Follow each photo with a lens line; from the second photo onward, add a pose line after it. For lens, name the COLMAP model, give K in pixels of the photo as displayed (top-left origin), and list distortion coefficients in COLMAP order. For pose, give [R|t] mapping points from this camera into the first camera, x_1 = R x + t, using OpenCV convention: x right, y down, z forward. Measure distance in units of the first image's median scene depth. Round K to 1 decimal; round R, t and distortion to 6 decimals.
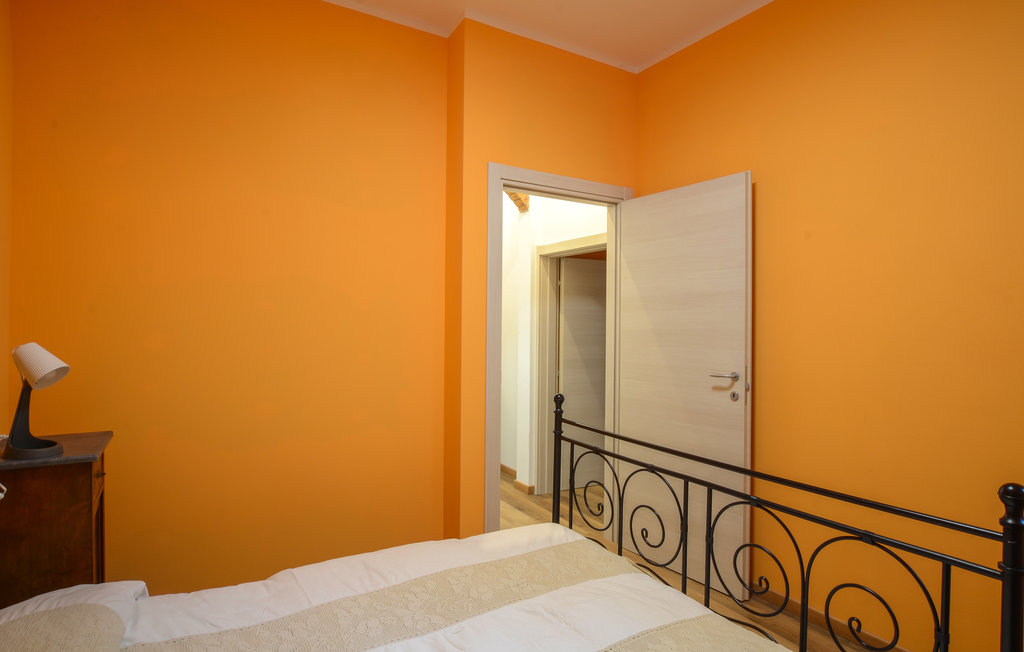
lens RADIAL K [[536.1, 0, 509.8], [0, 536.1, 310.5], [0, 0, 1]] dist [-0.005158, -0.000538]
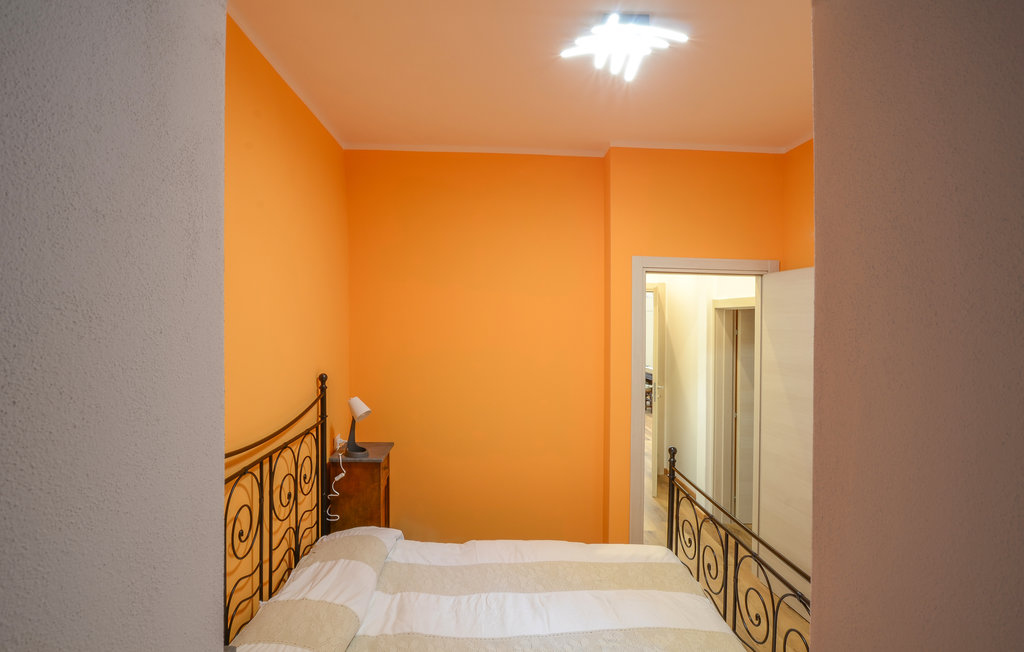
lens RADIAL K [[536.1, 0, 509.8], [0, 536.1, 310.5], [0, 0, 1]] dist [-0.005158, -0.000538]
pose [[0.880508, -0.004789, -0.474007, 0.498161], [0.004987, 0.999987, -0.000840, -0.238078], [0.474005, -0.001625, 0.880521, -0.429112]]
